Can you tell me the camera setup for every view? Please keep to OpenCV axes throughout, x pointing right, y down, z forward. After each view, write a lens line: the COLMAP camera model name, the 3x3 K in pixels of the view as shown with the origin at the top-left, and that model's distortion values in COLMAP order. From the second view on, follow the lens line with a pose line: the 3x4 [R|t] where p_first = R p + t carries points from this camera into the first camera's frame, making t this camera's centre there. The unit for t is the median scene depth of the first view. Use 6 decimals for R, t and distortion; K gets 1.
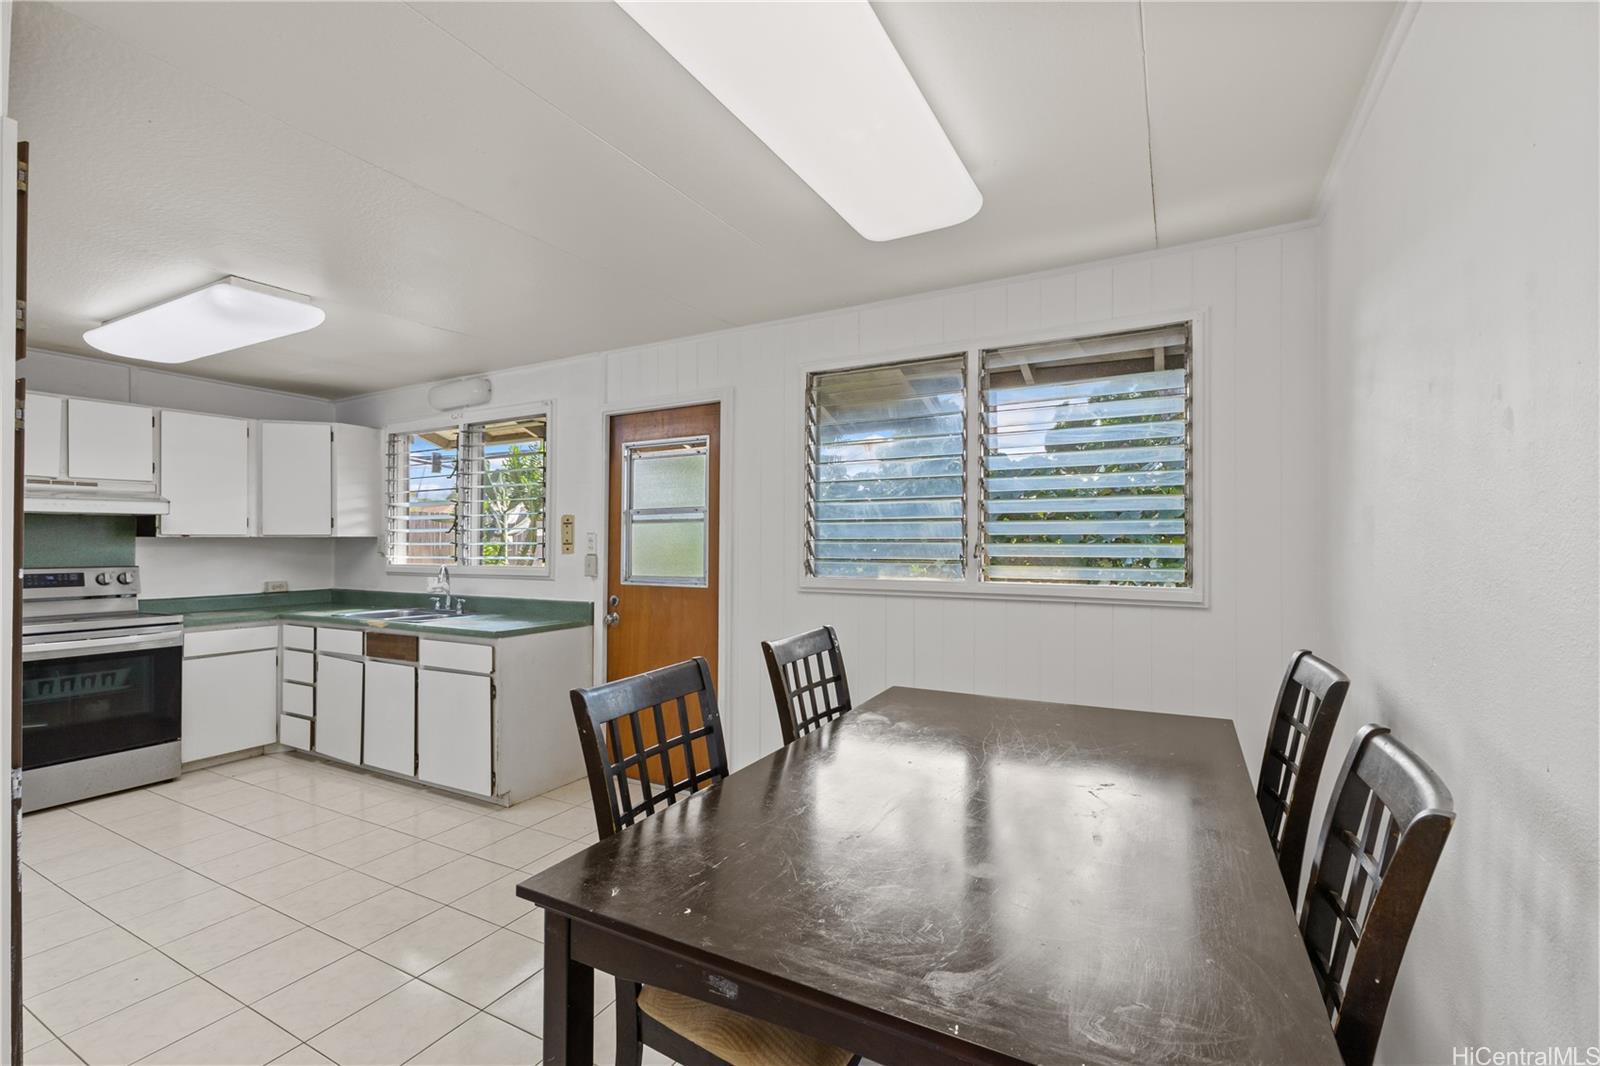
lens RADIAL K [[690.3, 0, 809.4], [0, 690.3, 539.0], [0, 0, 1]] dist [0.006450, 0.000274]
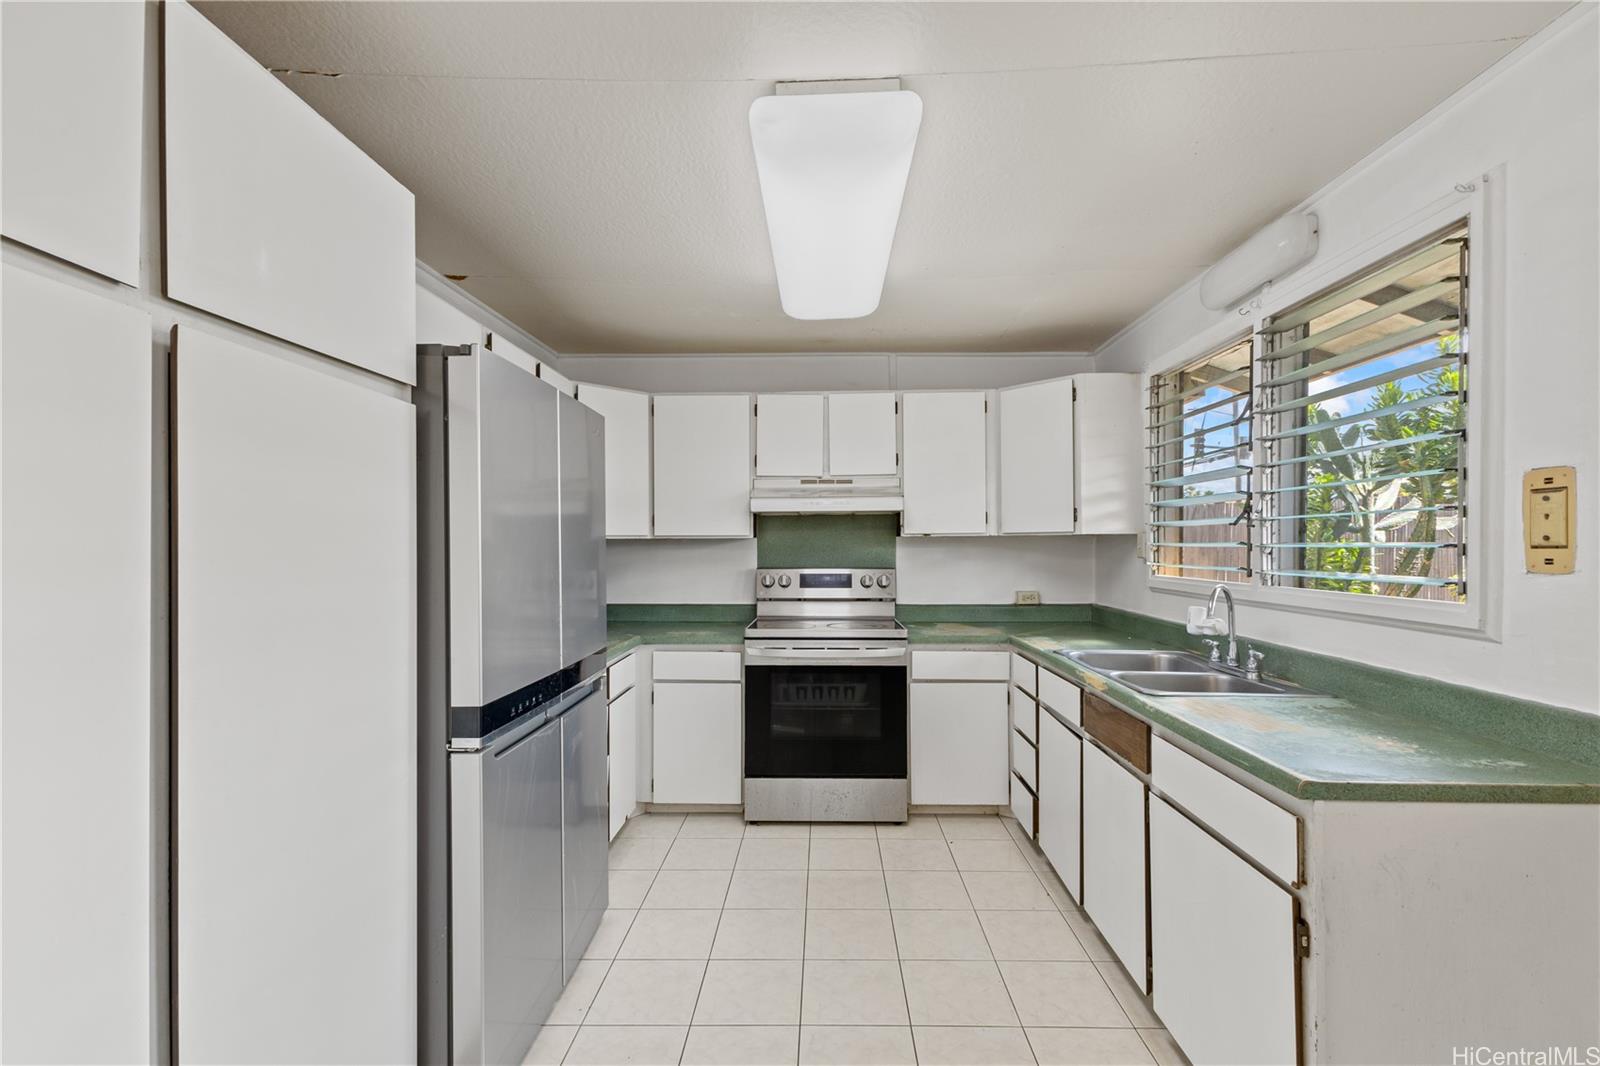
lens RADIAL K [[690.3, 0, 809.4], [0, 690.3, 539.0], [0, 0, 1]] dist [0.006450, 0.000274]
pose [[0.446432, -0.004456, -0.894807, -0.185010], [0.005304, 0.999983, -0.002333, 0.001538], [0.894802, -0.003705, 0.446448, 0.461296]]
